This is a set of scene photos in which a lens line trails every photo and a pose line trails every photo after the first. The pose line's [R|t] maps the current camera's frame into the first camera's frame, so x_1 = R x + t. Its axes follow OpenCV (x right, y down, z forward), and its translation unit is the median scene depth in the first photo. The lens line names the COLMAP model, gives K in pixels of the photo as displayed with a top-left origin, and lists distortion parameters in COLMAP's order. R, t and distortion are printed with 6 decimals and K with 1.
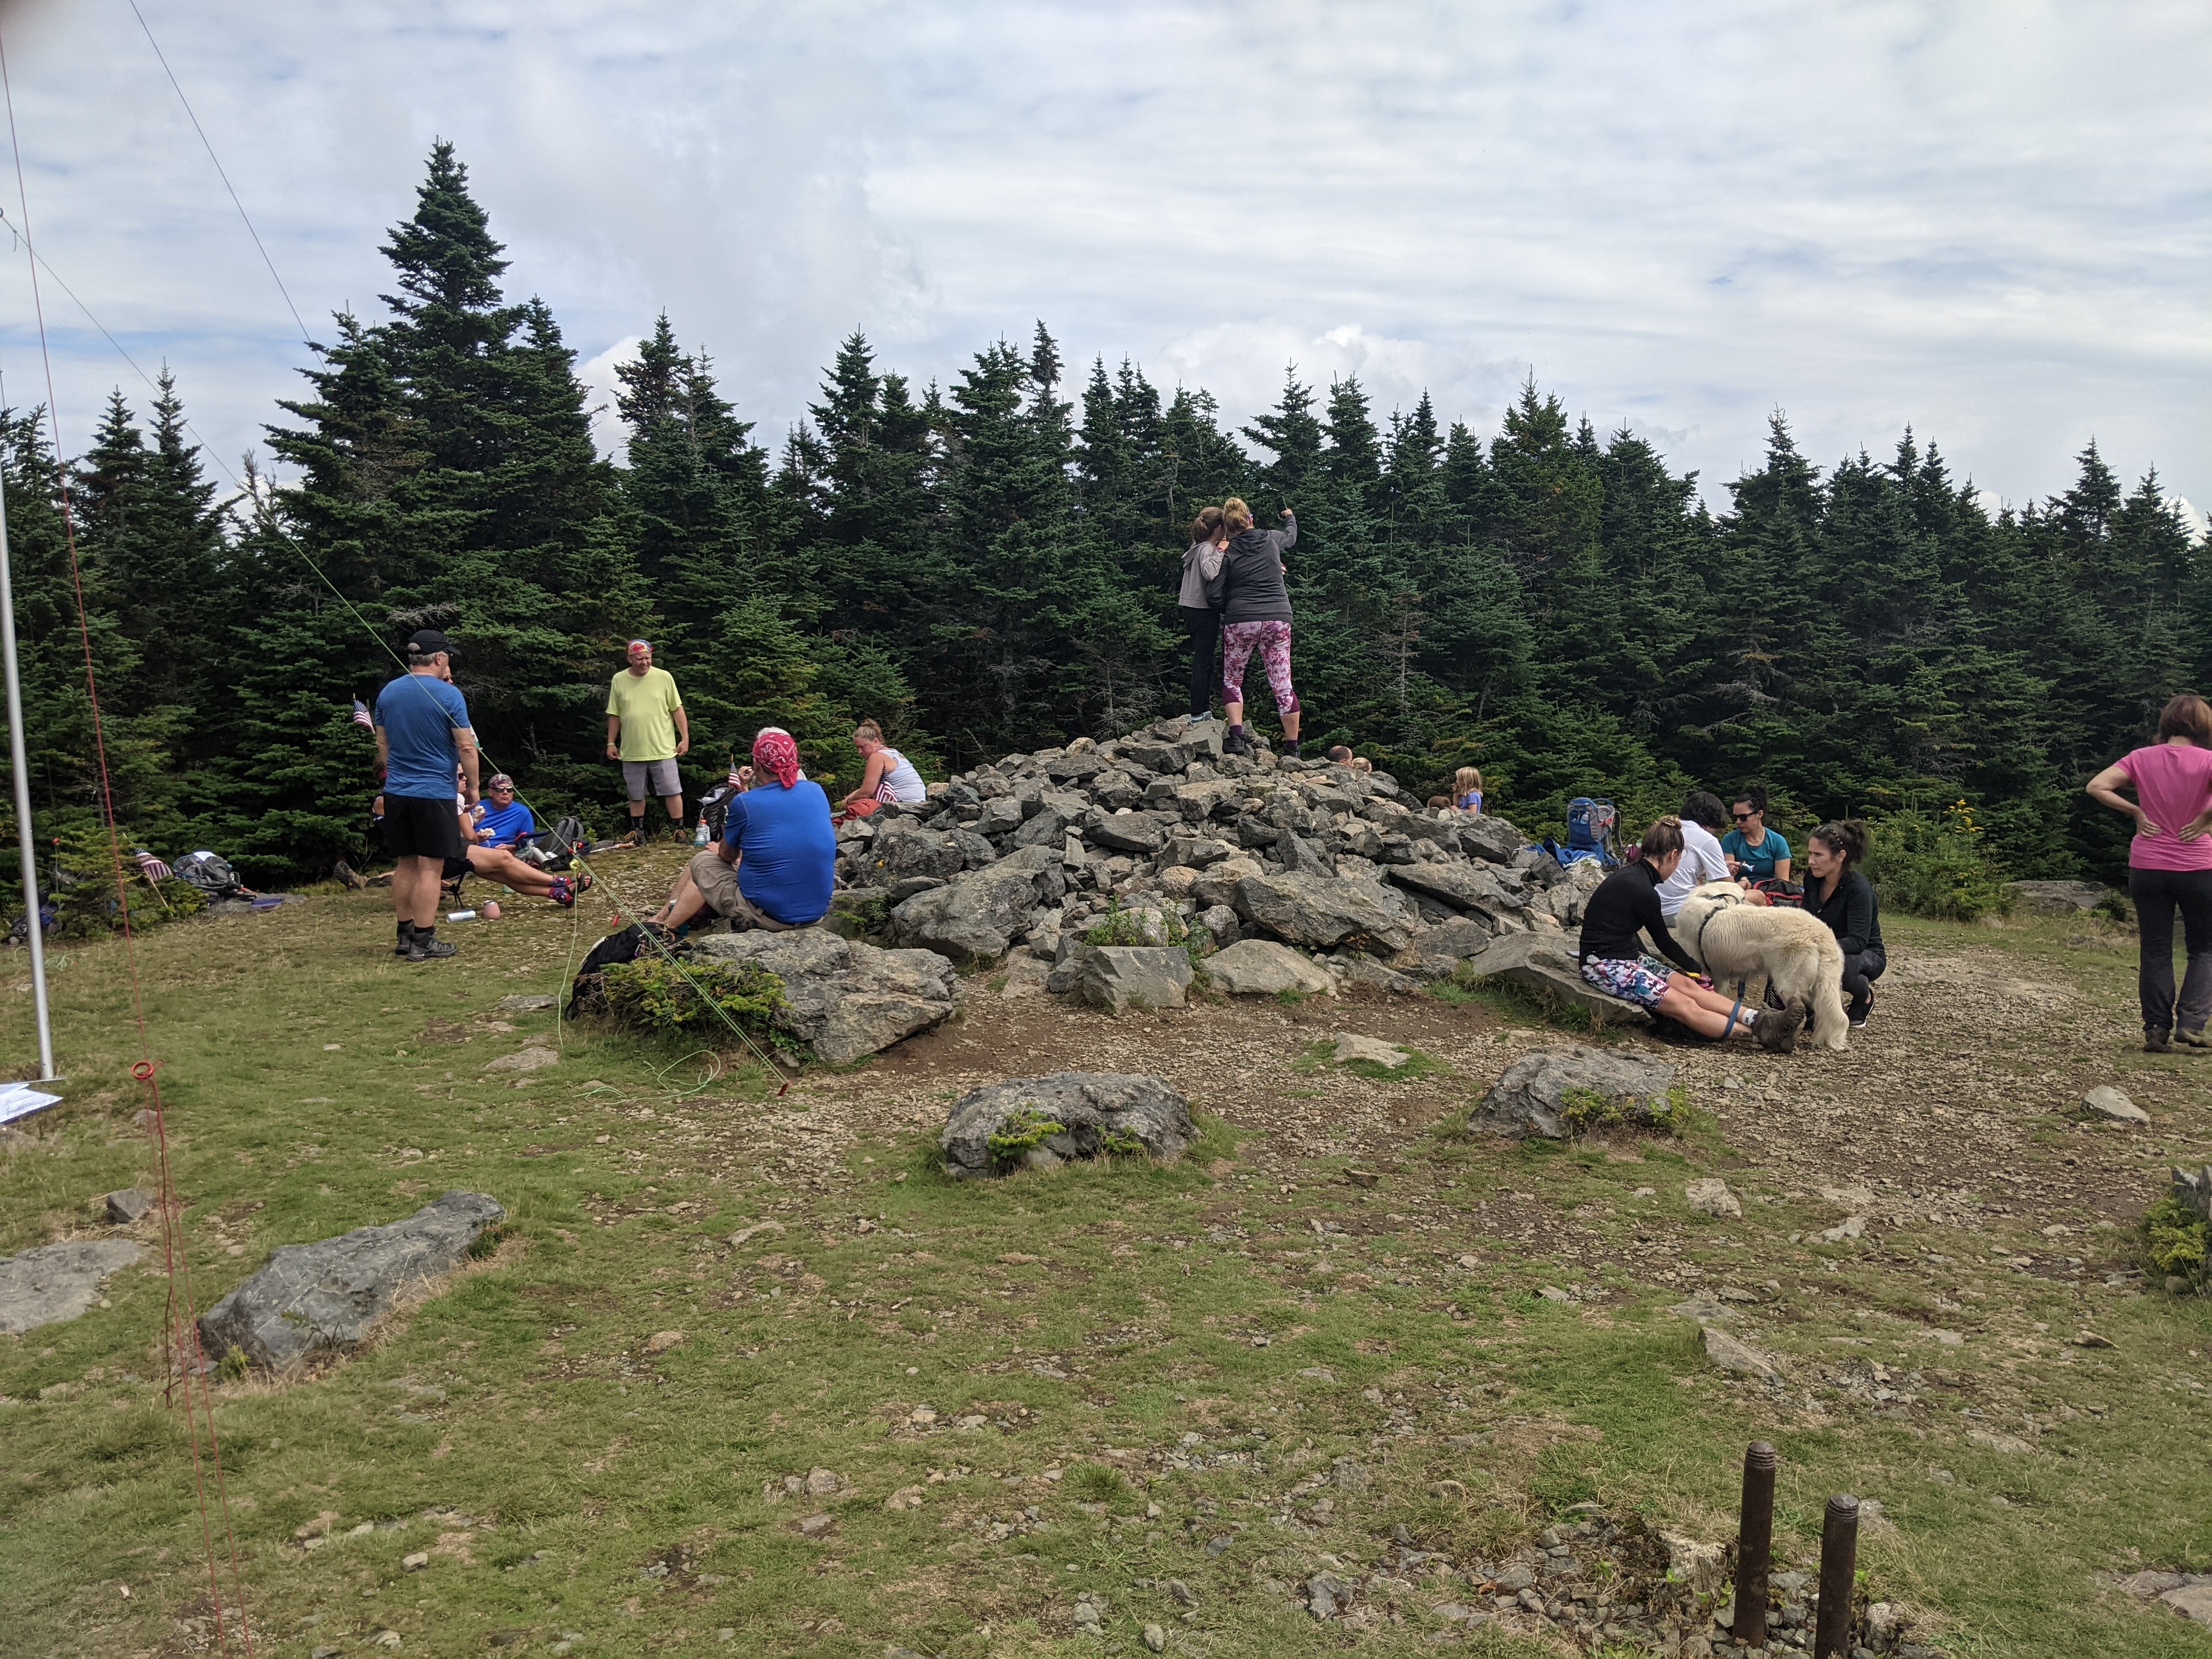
lens RADIAL K [[1791.9, 0, 1106.0], [0, 1791.9, 829.5], [0, 0, 1]] dist [0.091806, -0.200489]
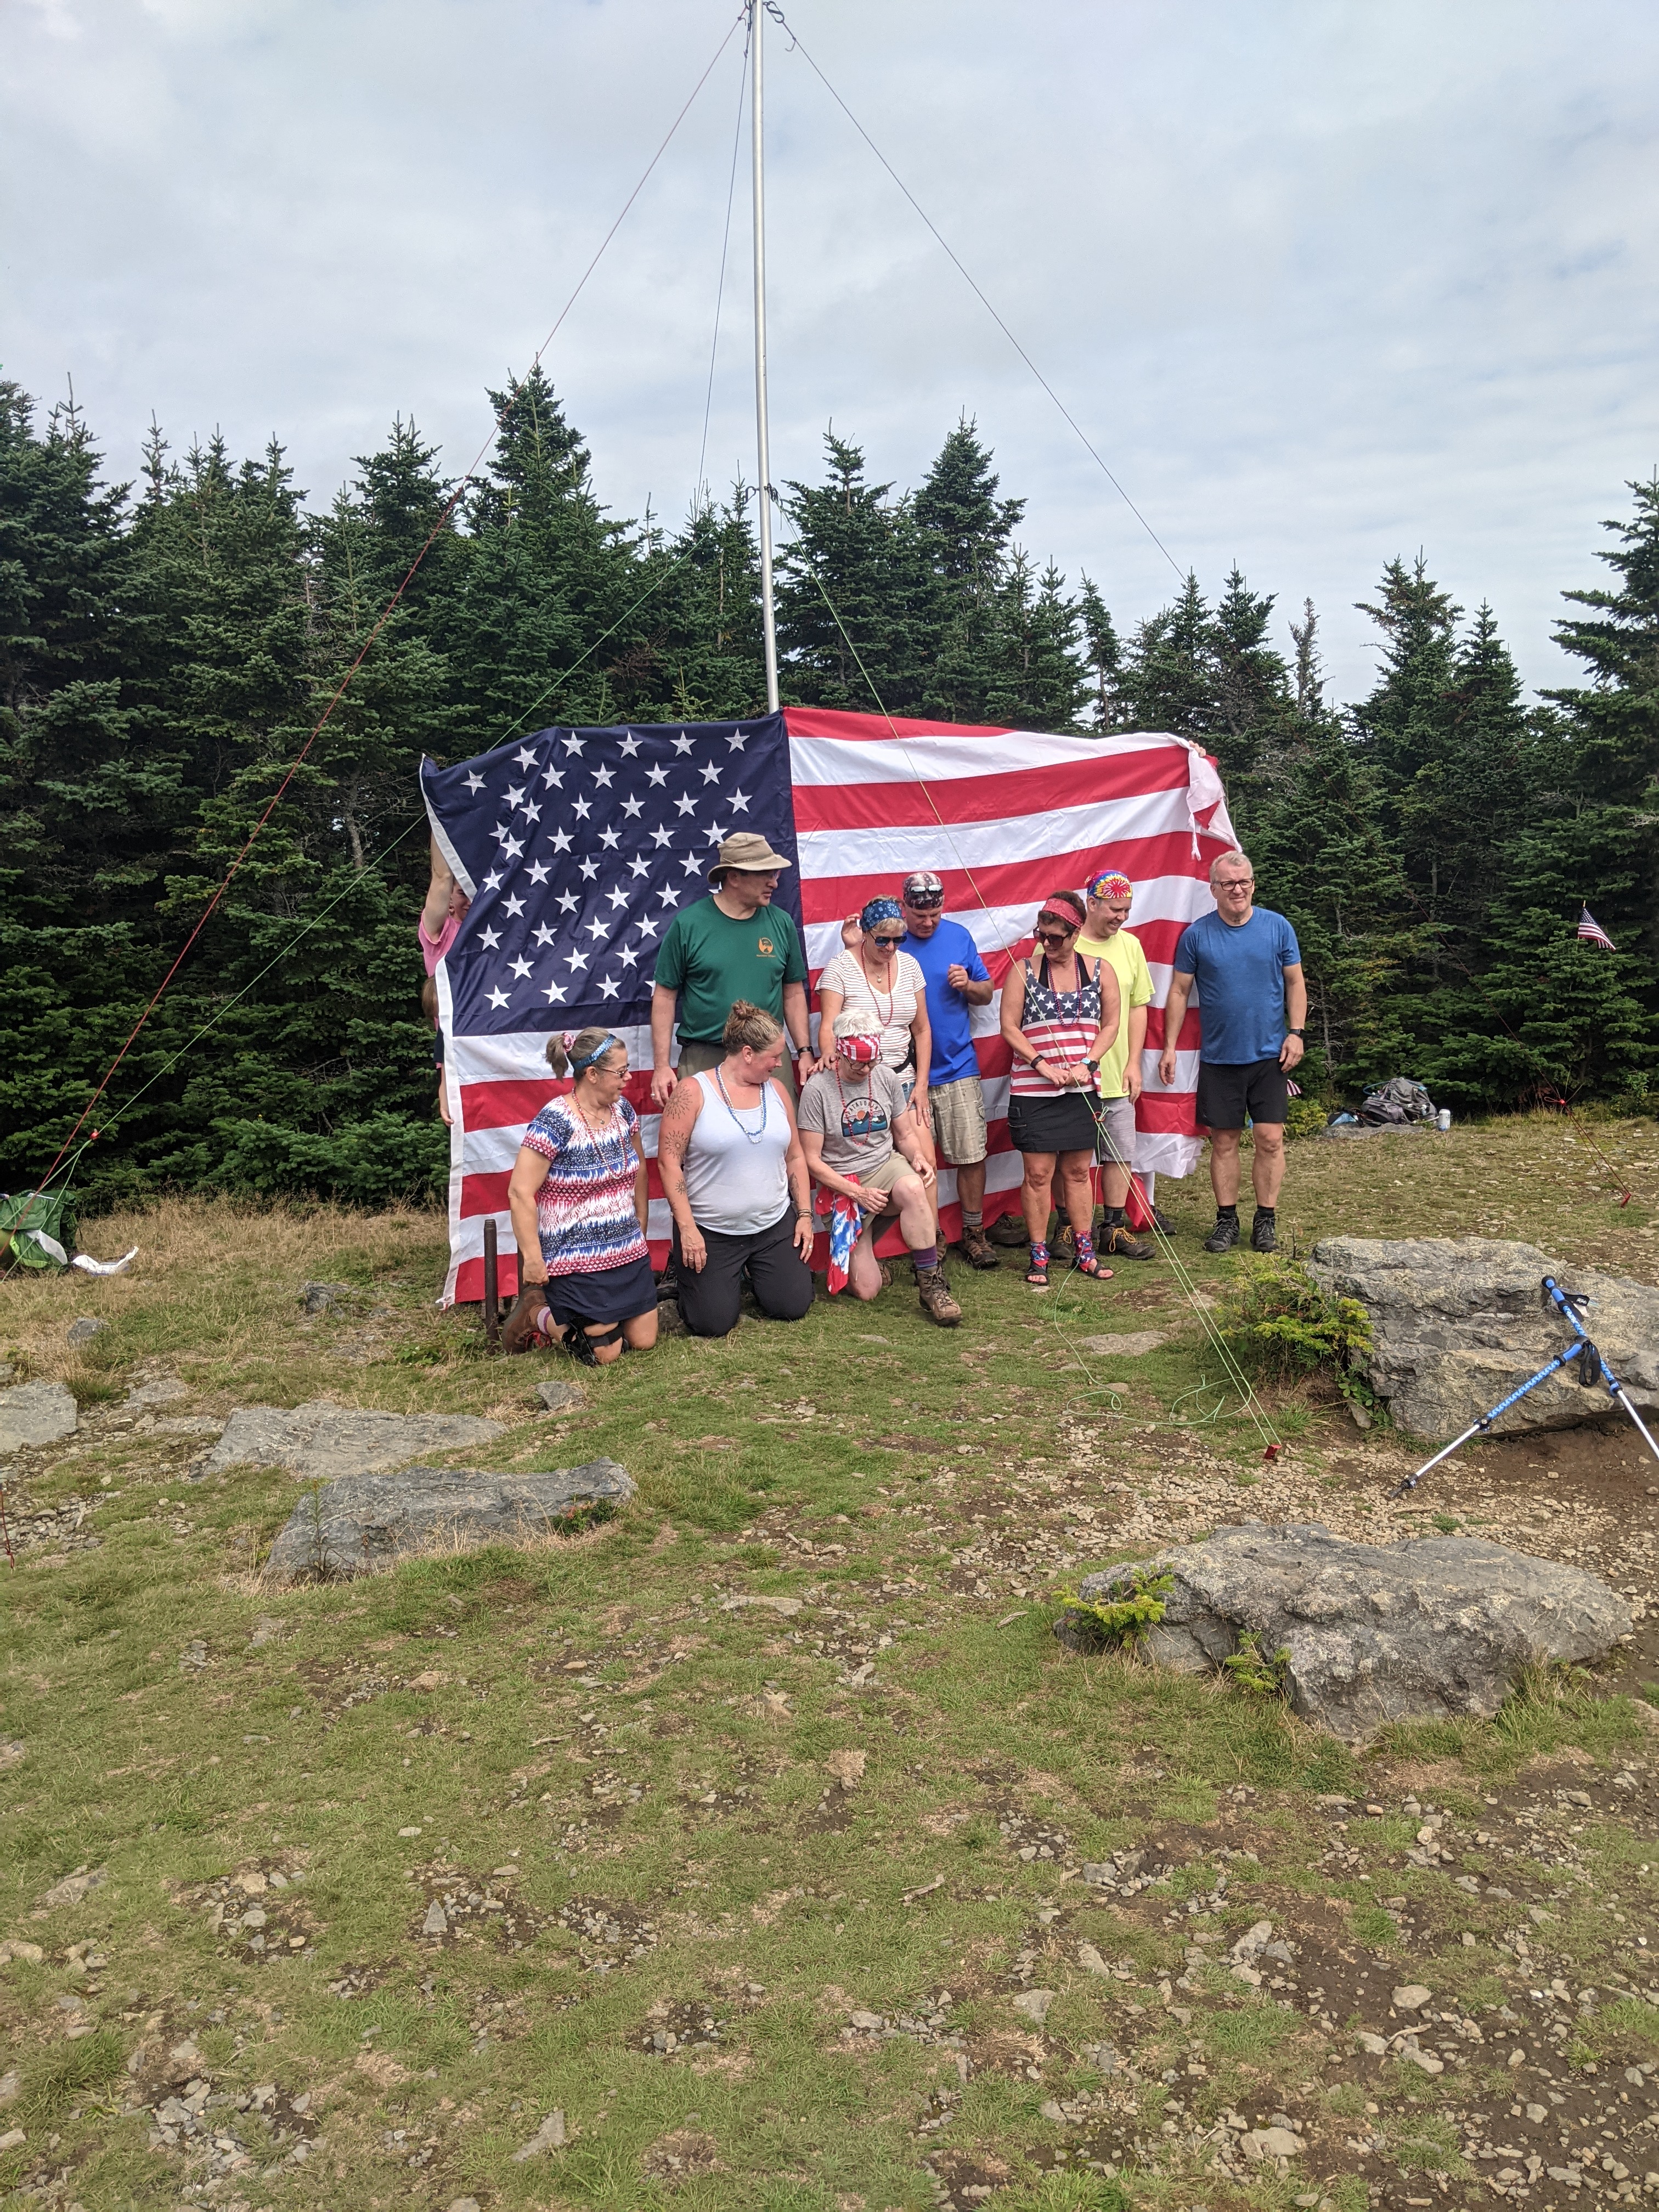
lens RADIAL K [[1791.9, 0, 872.3], [0, 1791.9, 1102.4], [0, 0, 1]] dist [0.091806, -0.200489]
pose [[0.487706, 0.091116, -0.868240, 0.210236], [-0.054217, 0.995780, 0.074046, -0.027593], [0.871323, 0.010960, 0.490588, 0.253103]]
